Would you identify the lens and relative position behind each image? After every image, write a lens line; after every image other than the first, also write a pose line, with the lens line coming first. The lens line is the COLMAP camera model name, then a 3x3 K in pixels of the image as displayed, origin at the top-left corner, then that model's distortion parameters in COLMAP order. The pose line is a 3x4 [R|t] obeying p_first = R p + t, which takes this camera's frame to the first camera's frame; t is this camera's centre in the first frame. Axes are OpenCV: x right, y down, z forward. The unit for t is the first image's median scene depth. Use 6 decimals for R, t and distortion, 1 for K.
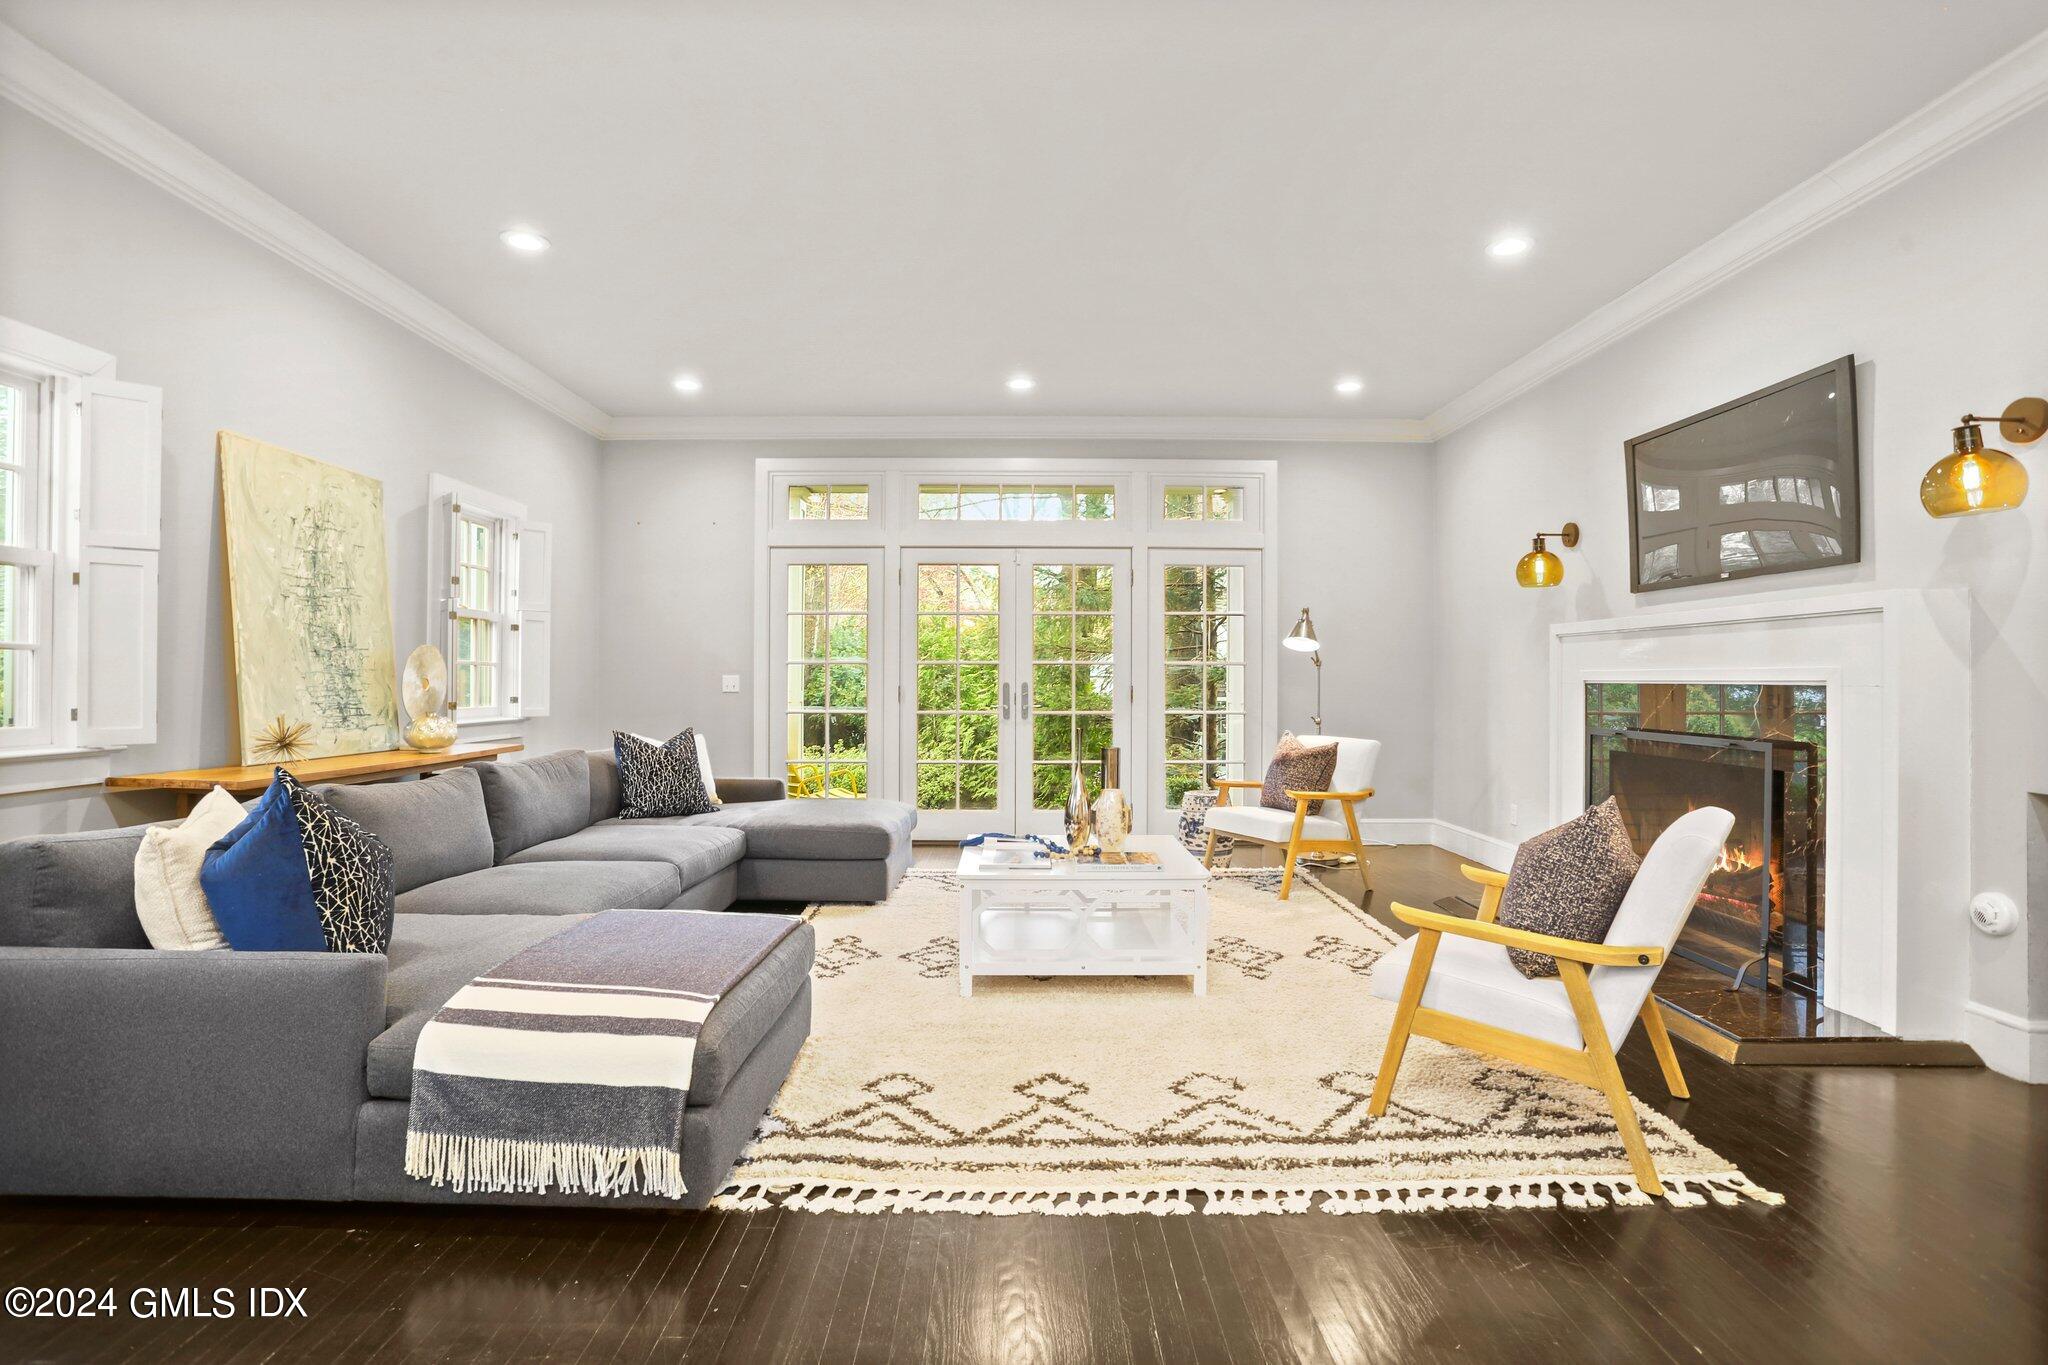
lens RADIAL K [[997.8, 0, 1024.0], [0, 997.8, 682.5], [0, 0, 1]] dist [-0.073981, 0.029798]
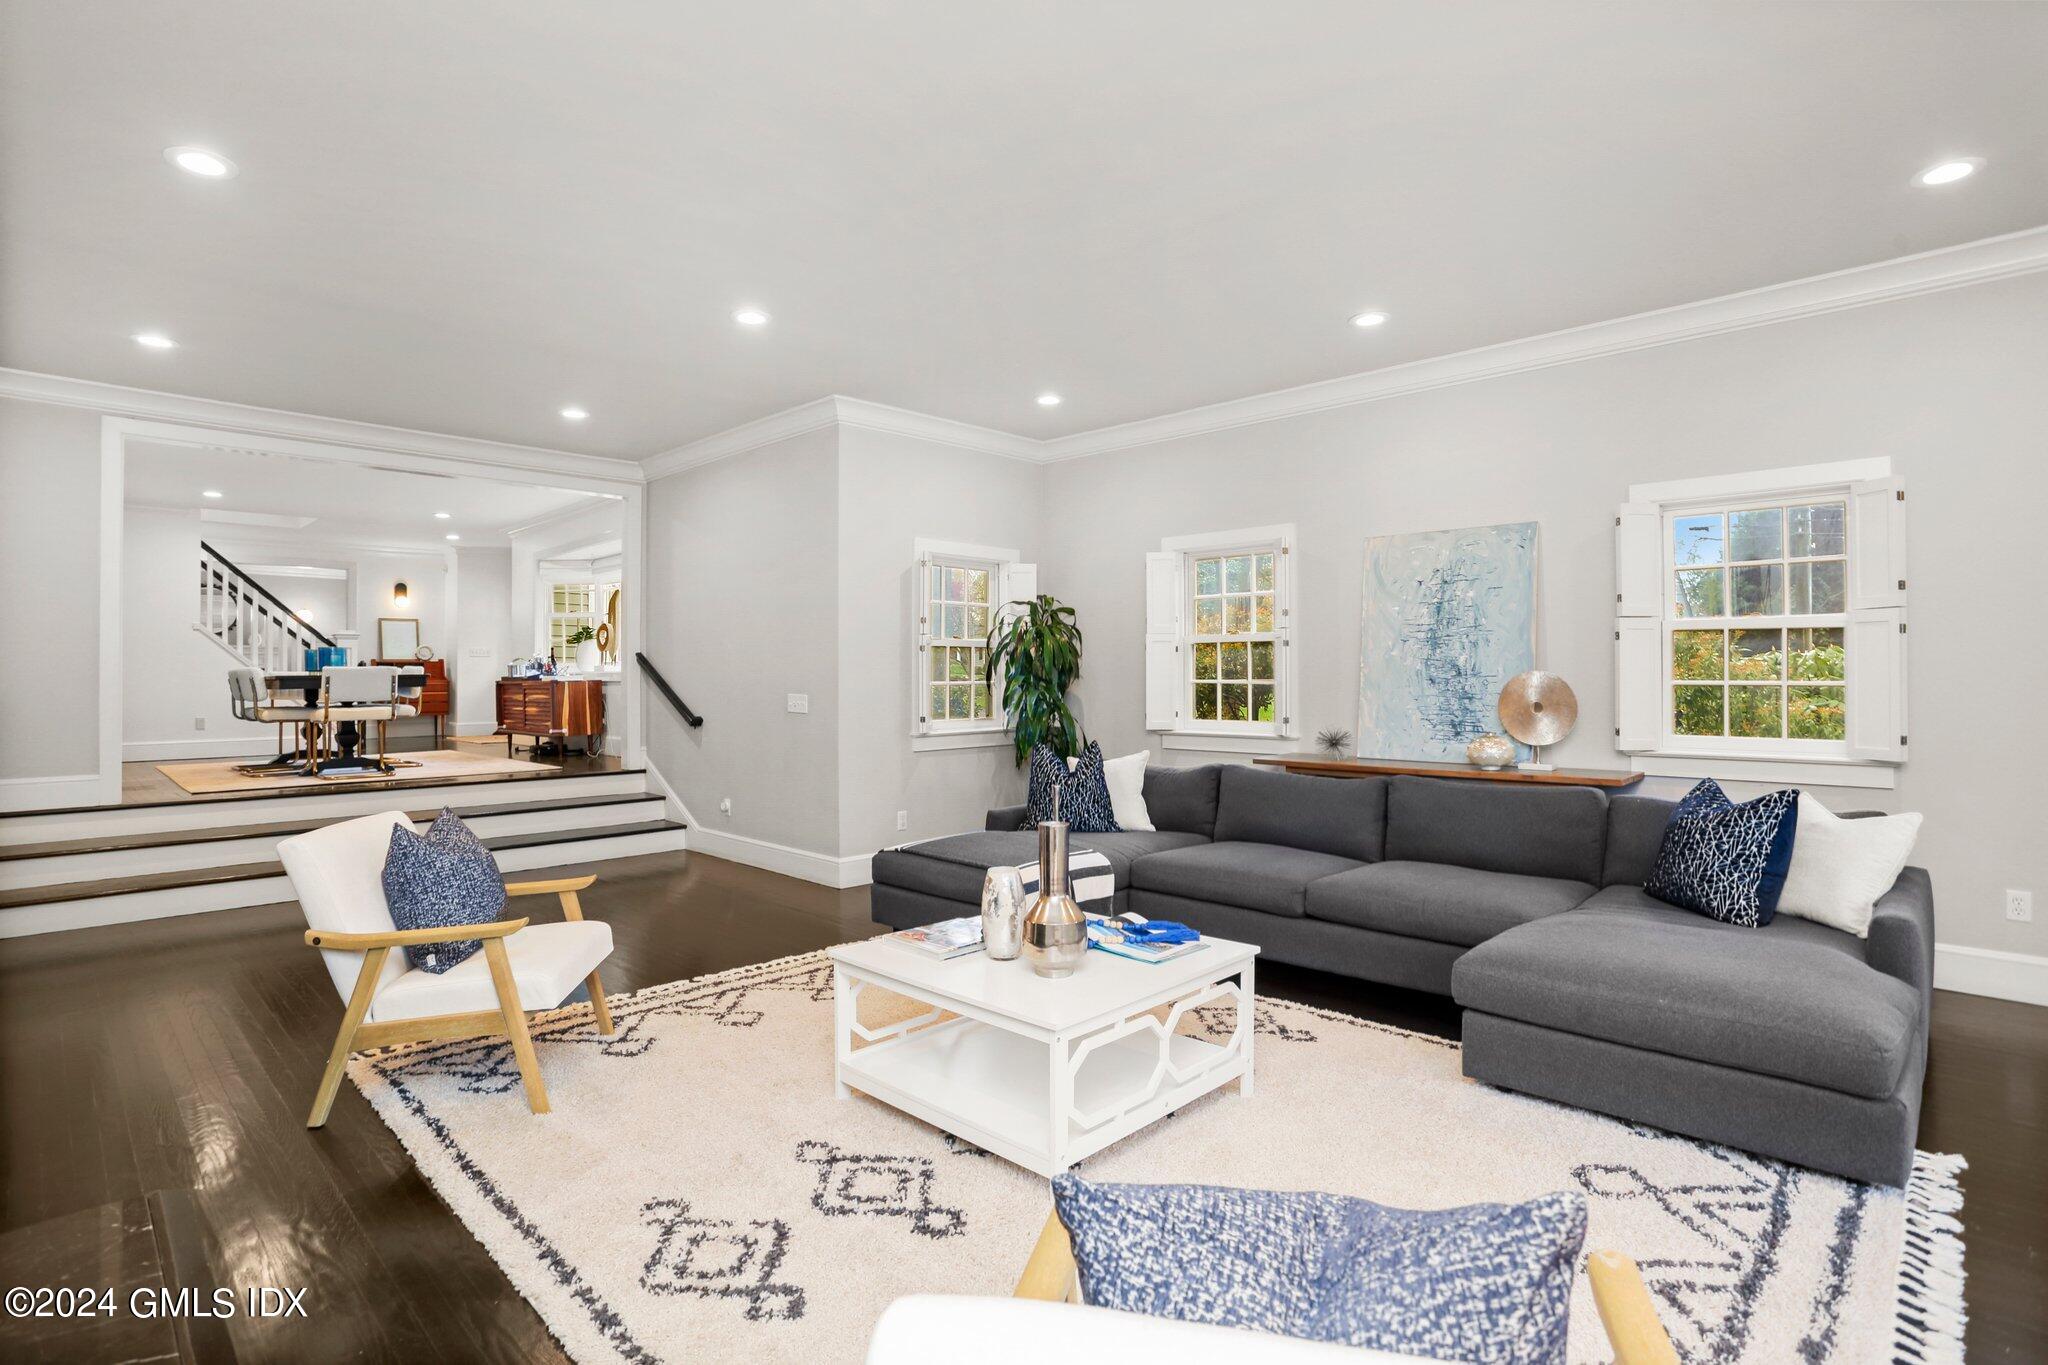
lens RADIAL K [[997.8, 0, 1024.0], [0, 997.8, 682.5], [0, 0, 1]] dist [-0.073981, 0.029798]
pose [[-0.697964, 0.001244, -0.716132, 0.580869], [-0.001365, 0.999994, 0.003067, -0.030467], [0.716132, 0.003119, -0.697958, 1.477107]]
